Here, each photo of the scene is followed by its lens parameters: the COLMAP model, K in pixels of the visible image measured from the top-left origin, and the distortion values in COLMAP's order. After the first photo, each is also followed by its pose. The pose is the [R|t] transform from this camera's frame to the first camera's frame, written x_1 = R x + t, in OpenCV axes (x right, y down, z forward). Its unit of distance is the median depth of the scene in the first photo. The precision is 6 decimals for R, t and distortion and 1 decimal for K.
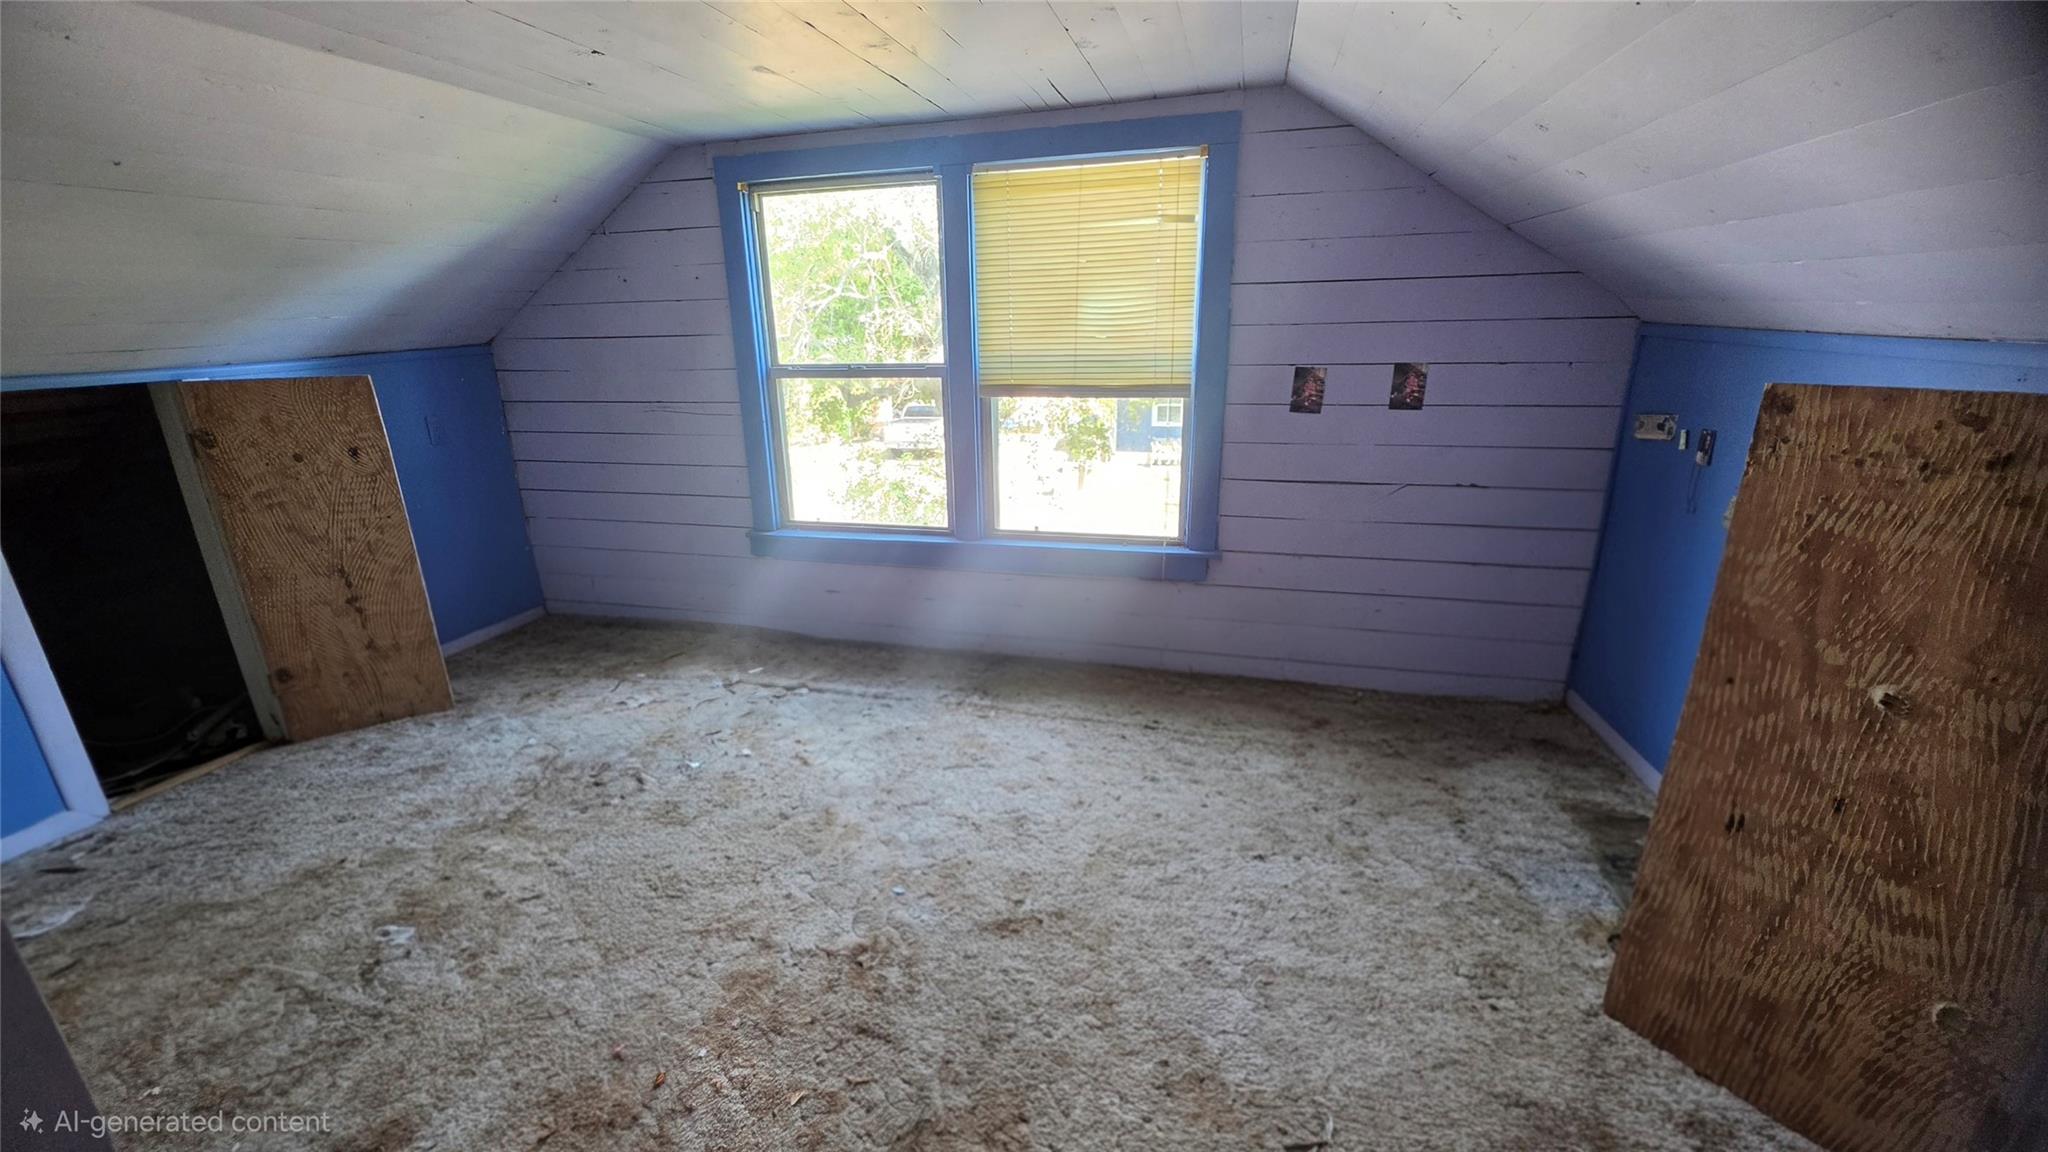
lens RADIAL K [[821.4, 0, 1016.8], [0, 821.4, 584.3], [0, 0, 1]] dist [-0.001599, -0.000146]
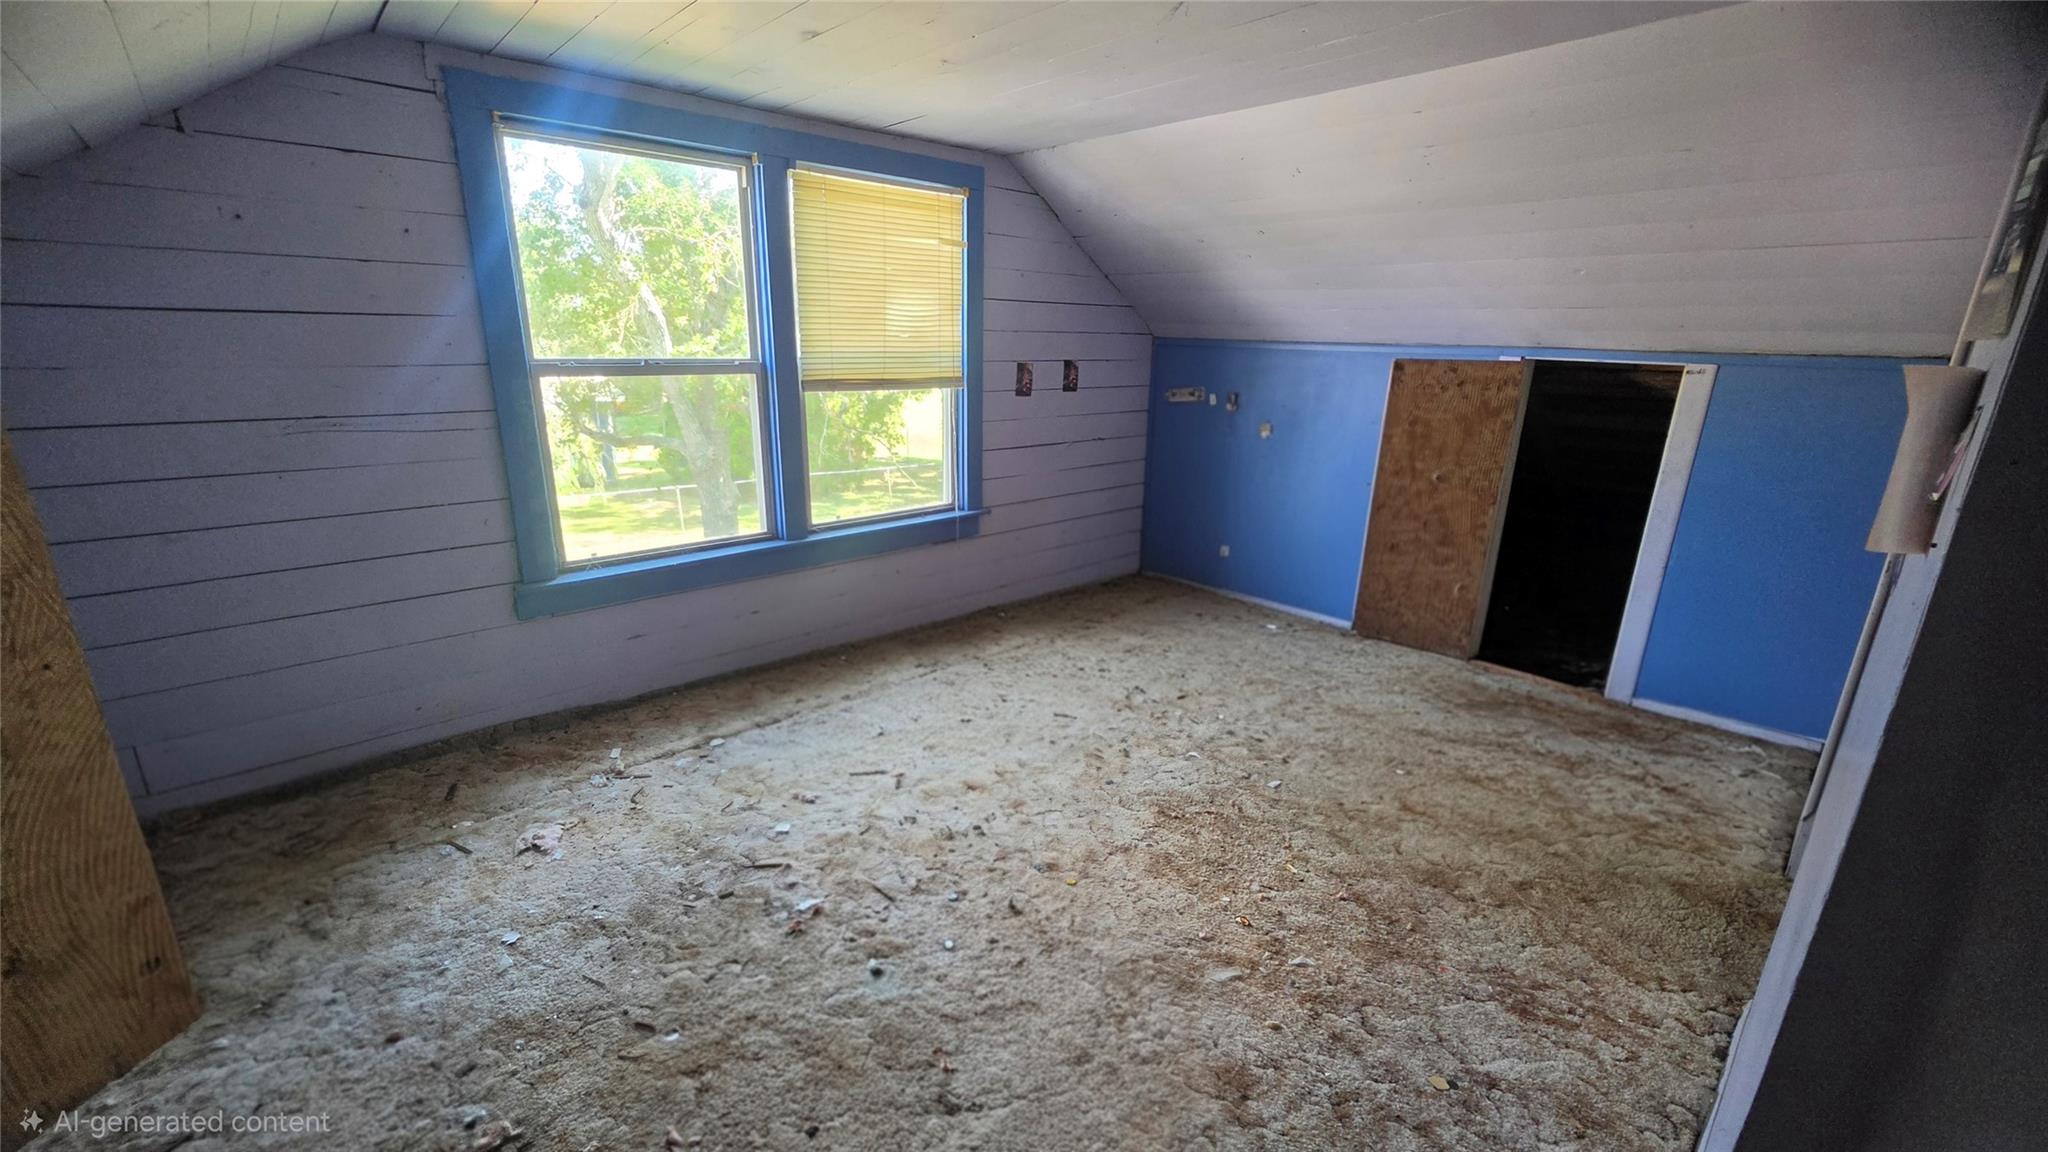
lens RADIAL K [[821.4, 0, 984.2], [0, 821.4, 585.2], [0, 0, 1]] dist [-0.001599, -0.000146]
pose [[0.547375, -0.210095, 0.810087, -0.865410], [0.230765, 0.968340, 0.095210, -0.049393], [-0.804443, 0.134824, 0.578527, 0.303752]]
